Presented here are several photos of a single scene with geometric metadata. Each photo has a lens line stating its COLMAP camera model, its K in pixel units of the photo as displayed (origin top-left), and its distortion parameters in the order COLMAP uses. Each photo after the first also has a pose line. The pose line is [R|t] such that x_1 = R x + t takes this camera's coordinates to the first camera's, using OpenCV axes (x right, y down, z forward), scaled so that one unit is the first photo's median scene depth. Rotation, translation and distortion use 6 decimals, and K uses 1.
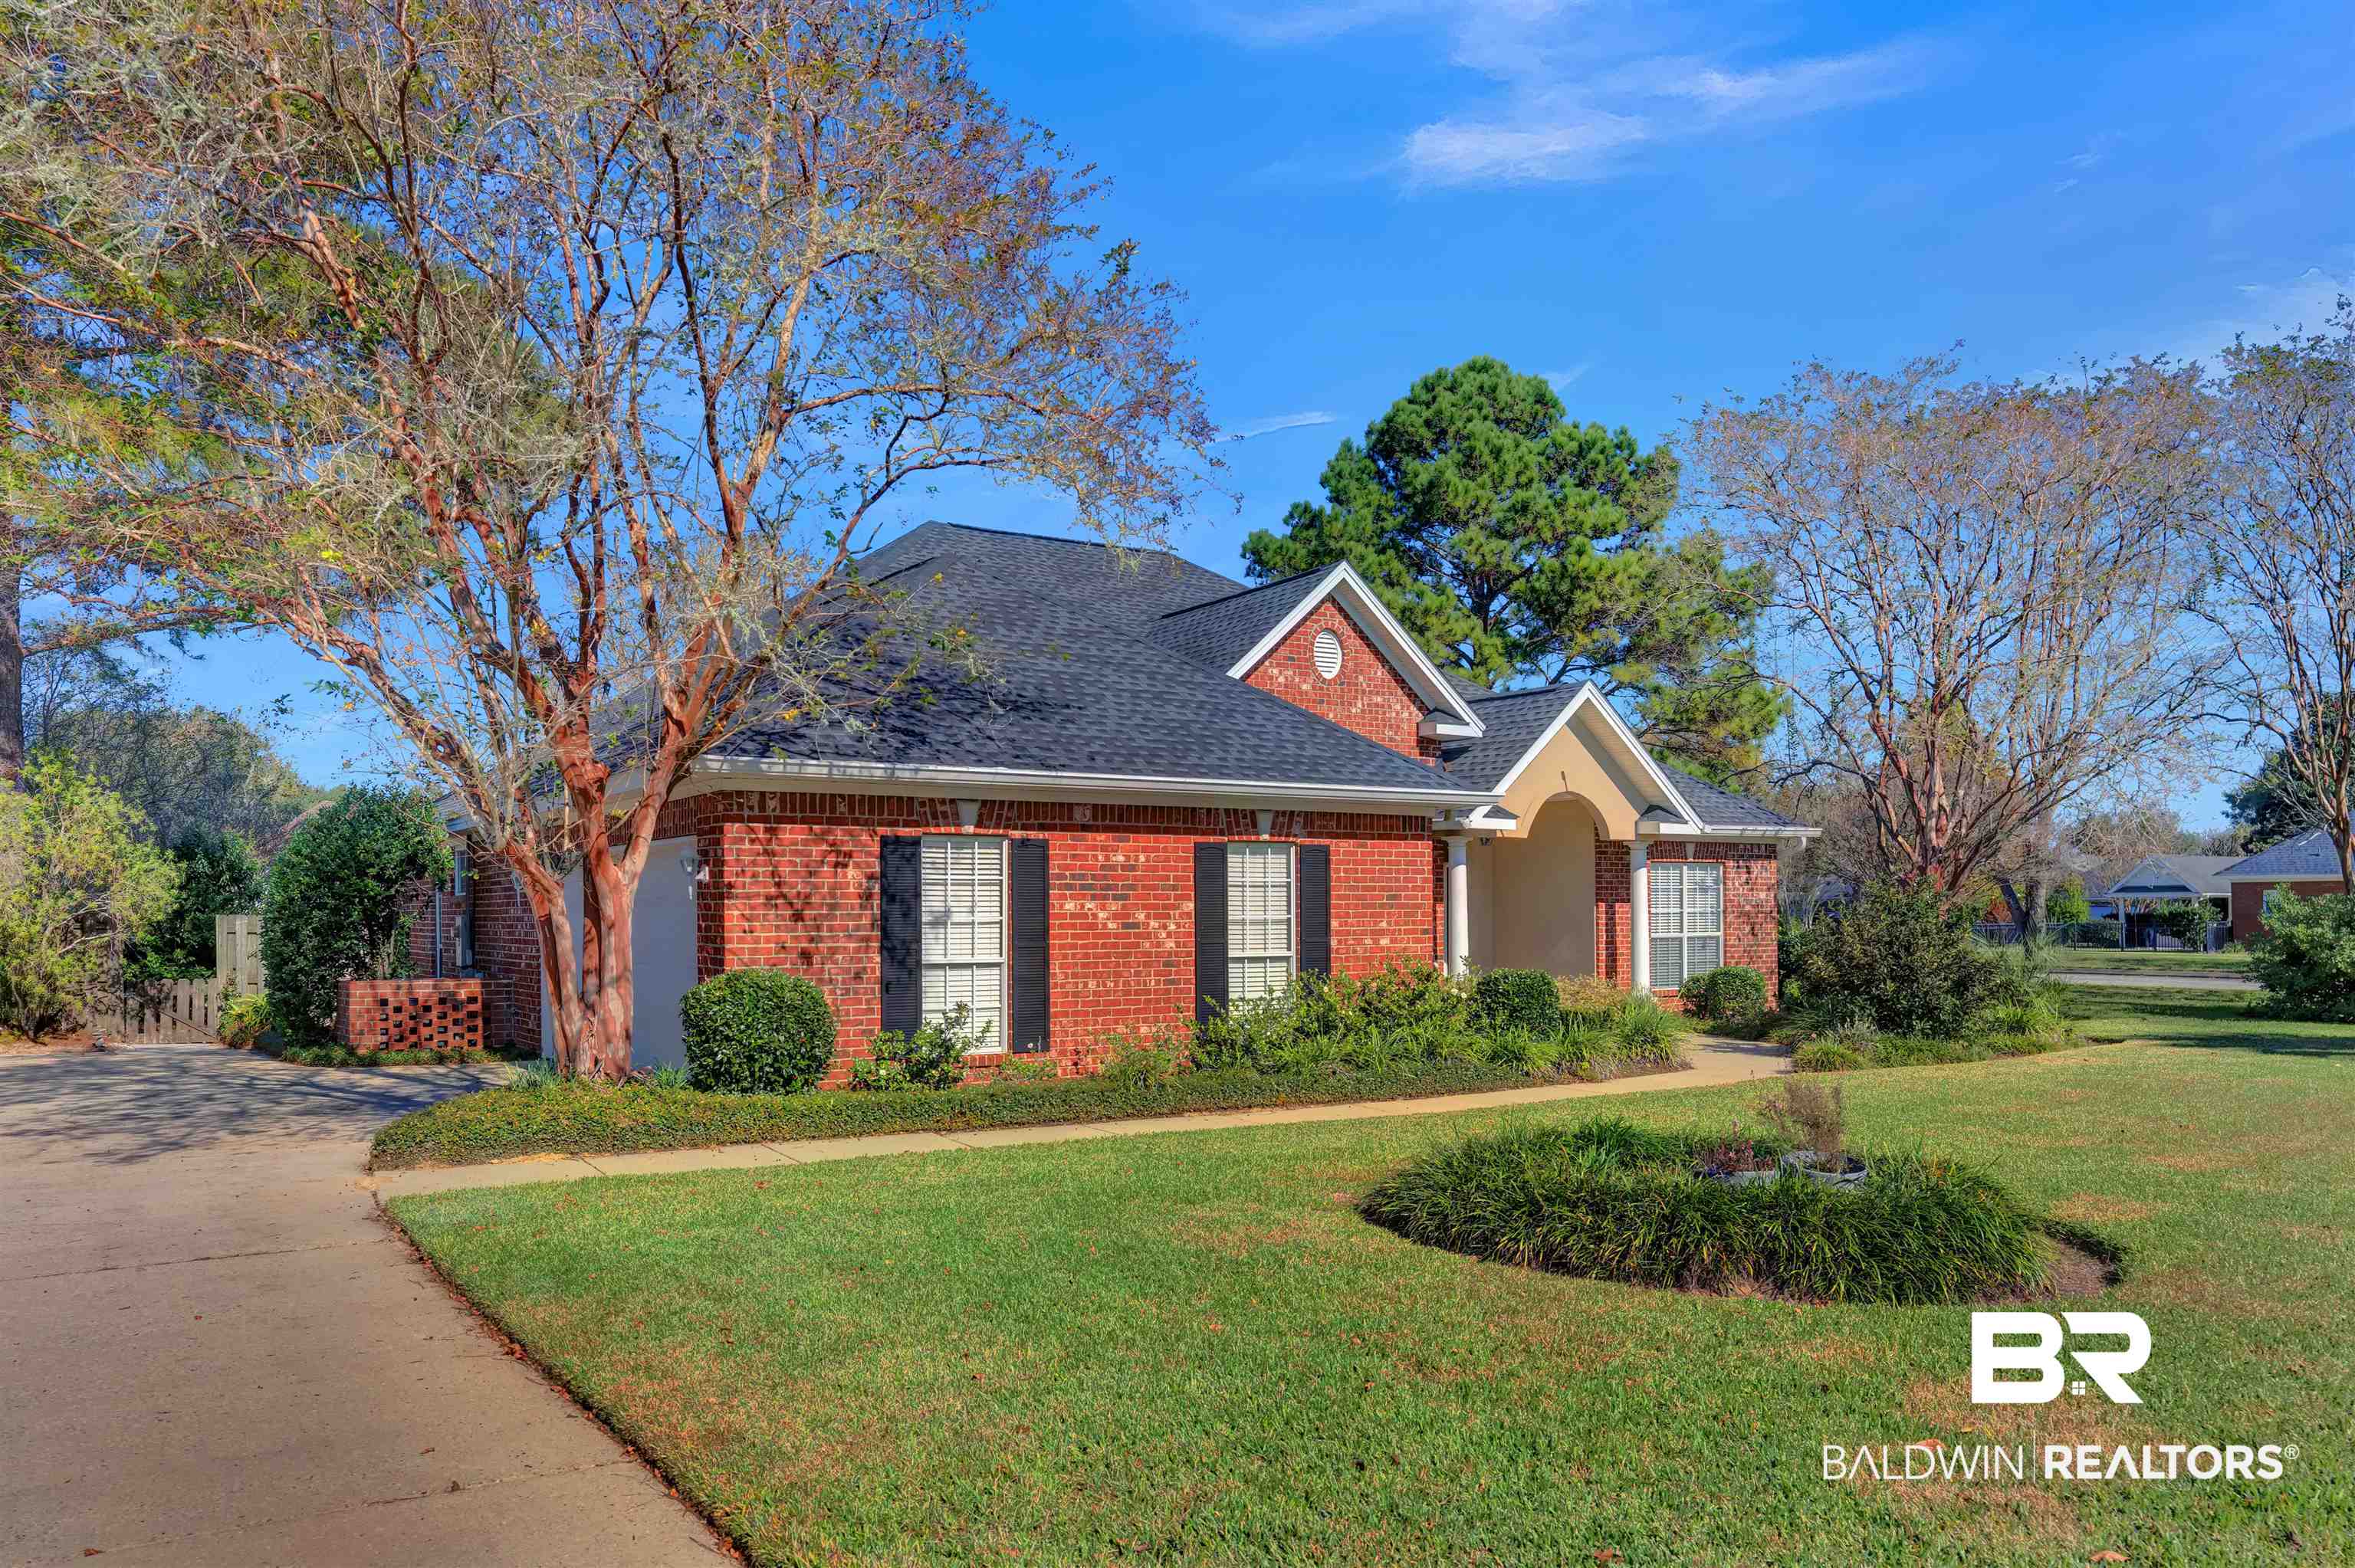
lens RADIAL K [[1660.1, 0, 1165.8], [0, 1660.1, 947.8], [0, 0, 1]] dist [-0.006168, -0.000265]
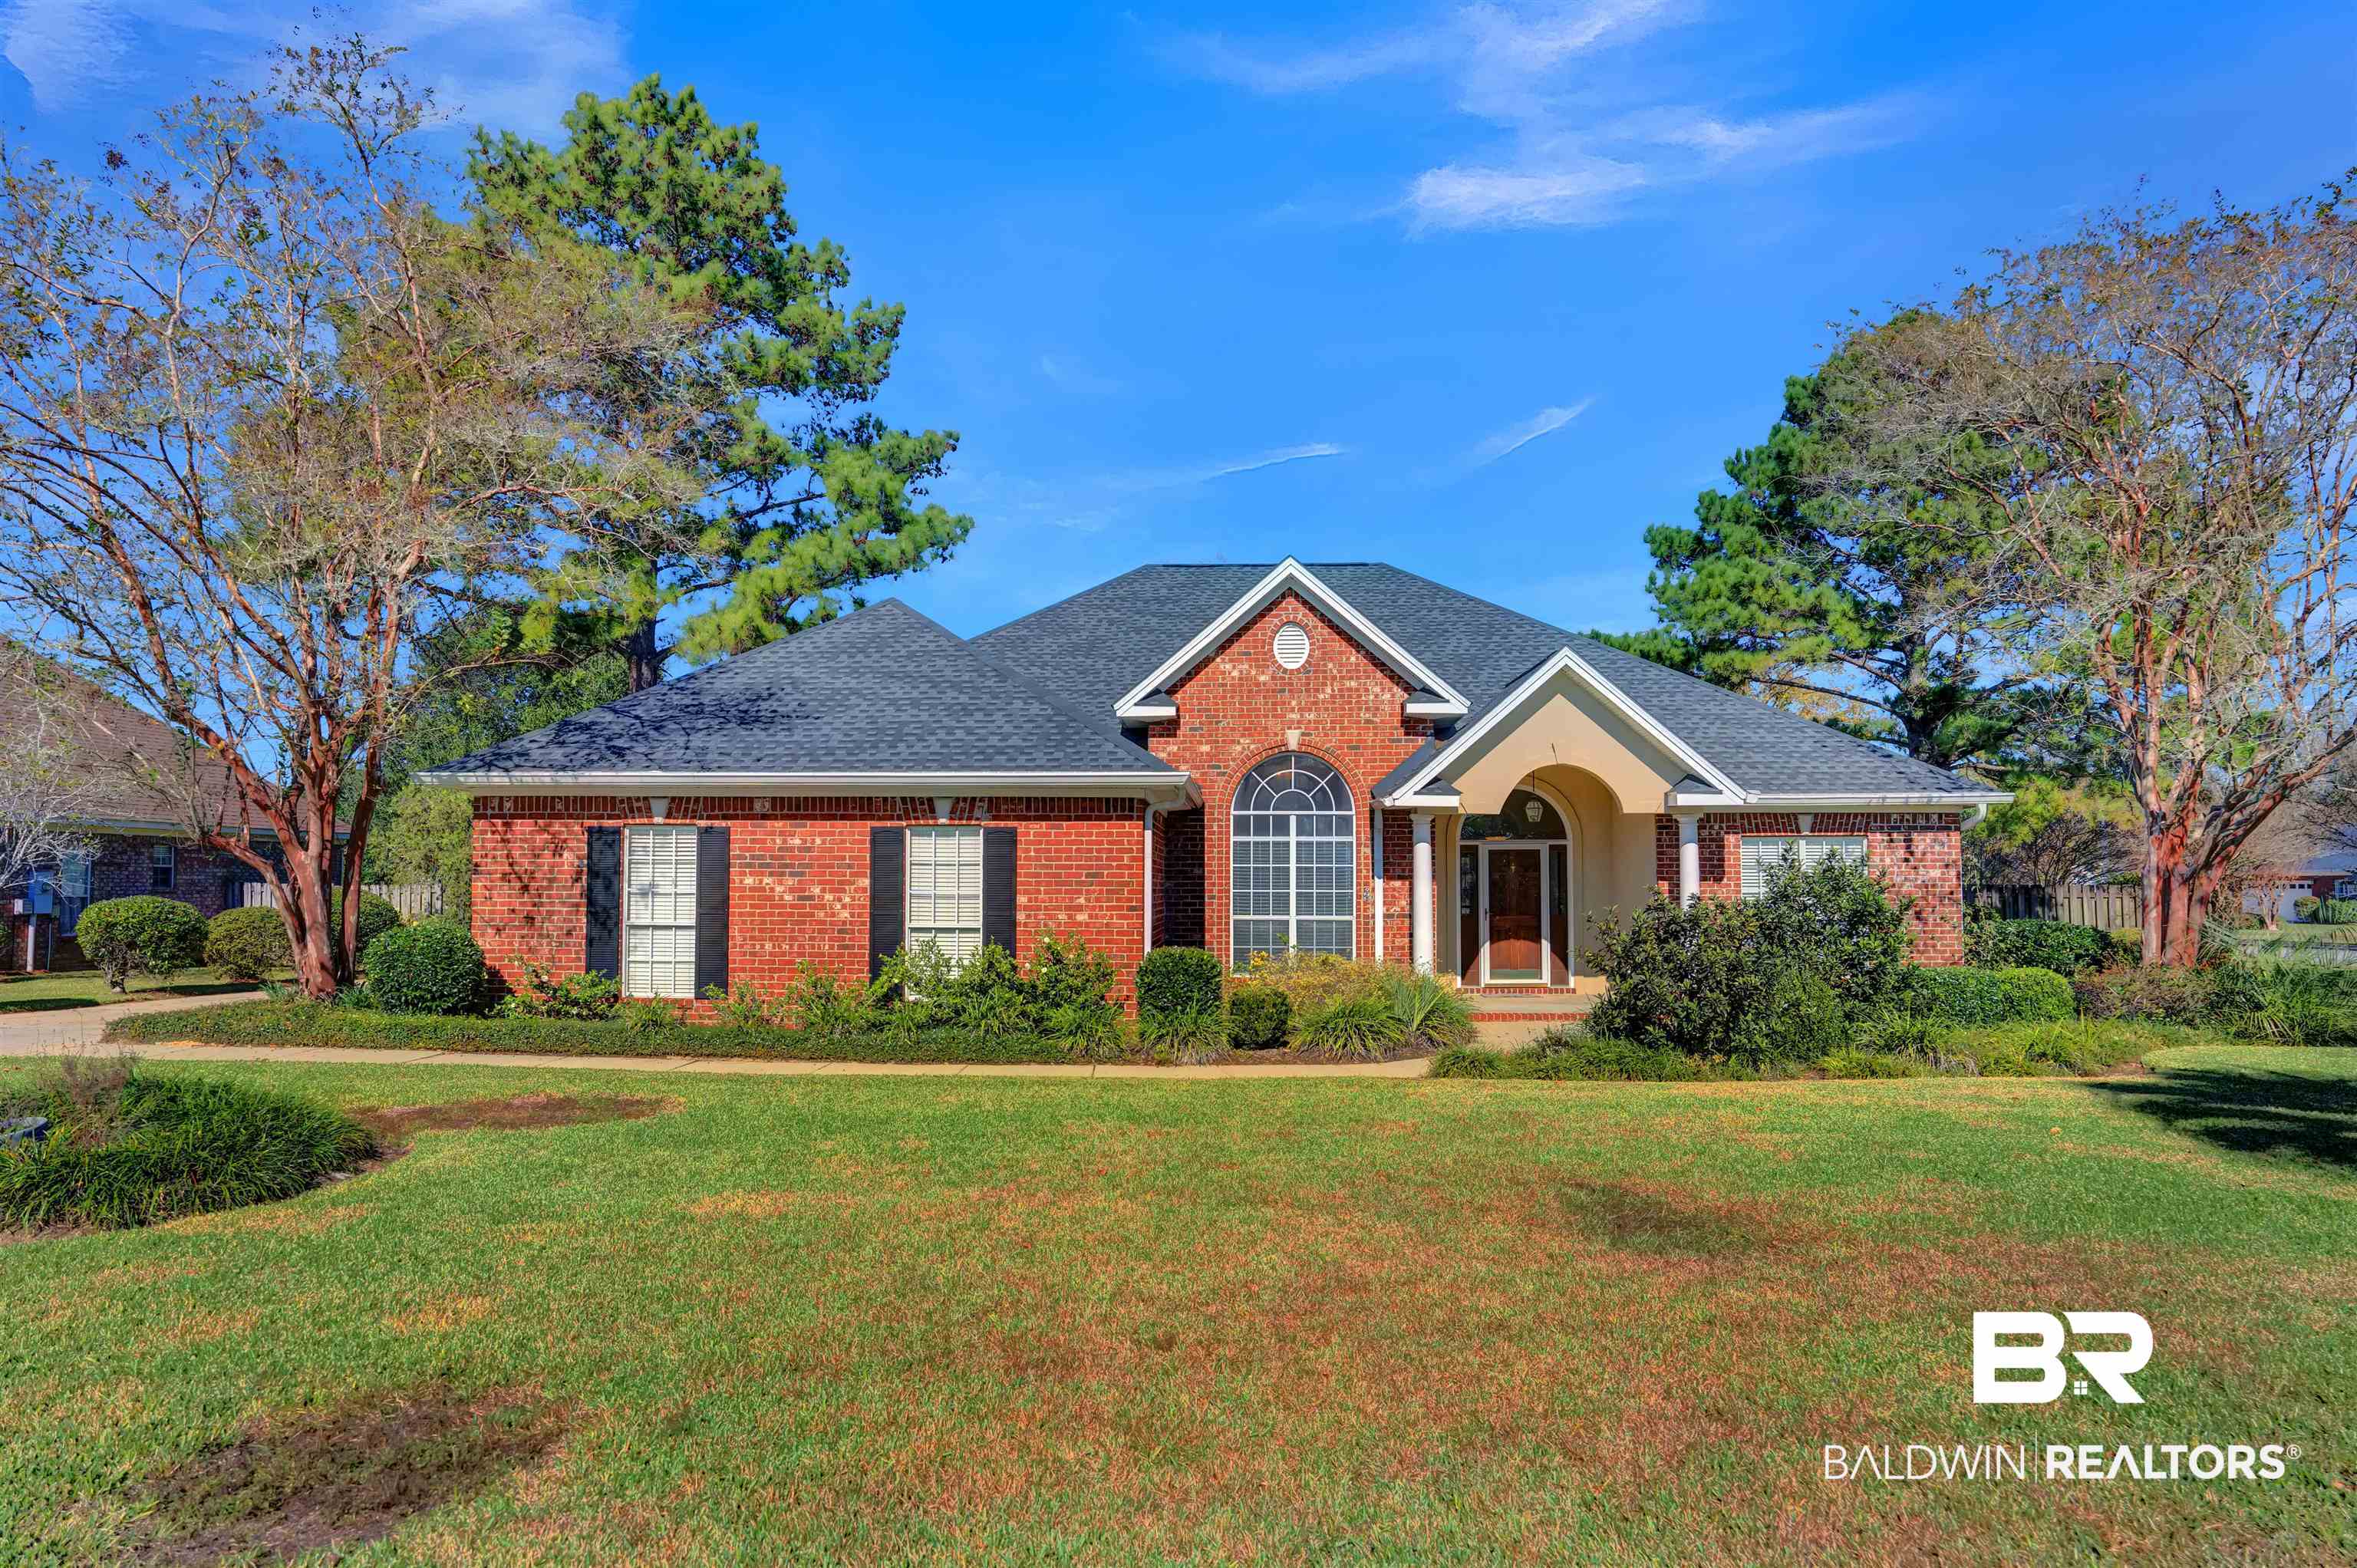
lens RADIAL K [[1342.3, 0, 1184.4], [0, 1342.3, 844.7], [0, 0, 1]] dist [-0.030851, 0.000247]
pose [[0.818846, -0.008177, -0.573956, 0.731014], [-0.020137, 0.998874, -0.042960, -0.015376], [0.573660, 0.046736, 0.817759, 0.360880]]
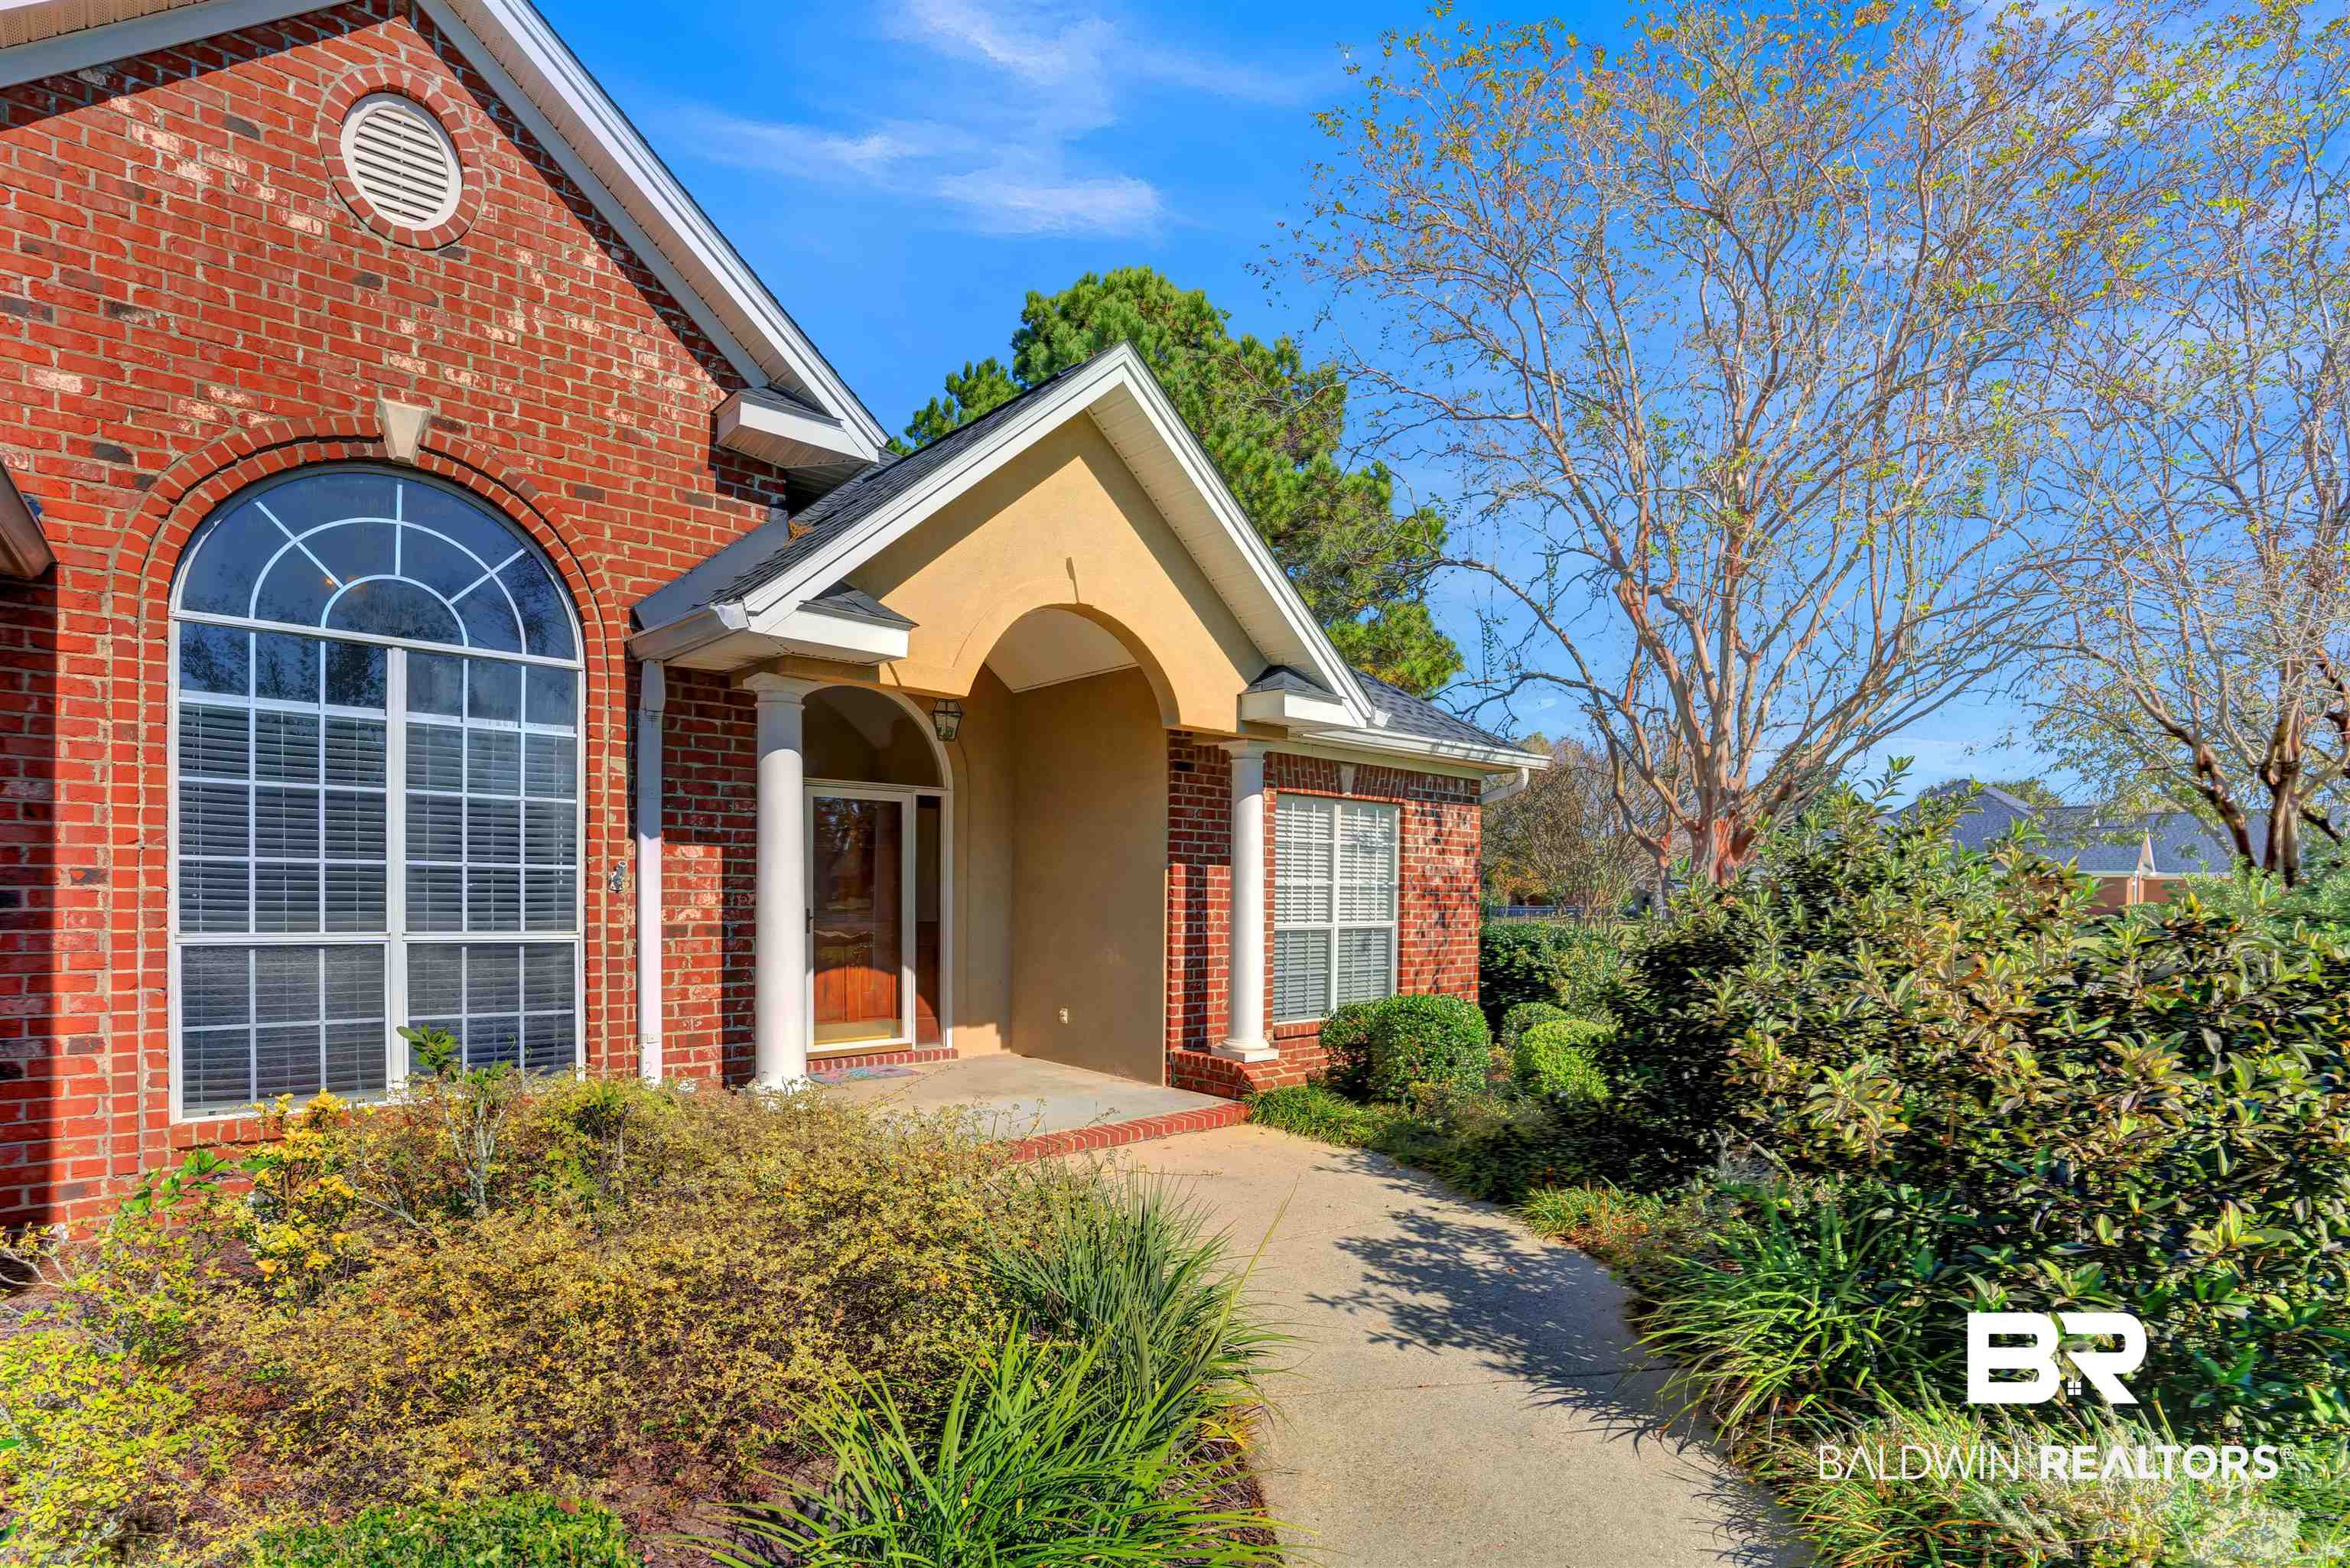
lens RADIAL K [[1139.7, 0, 1171.7], [0, 1139.7, 914.6], [0, 0, 1]] dist [-0.060364, 0.018934]
pose [[0.988895, 0.019972, 0.147267, 0.322079], [-0.020170, 0.999797, -0.000144, -0.016399], [-0.147239, -0.002828, 0.989097, 1.001888]]
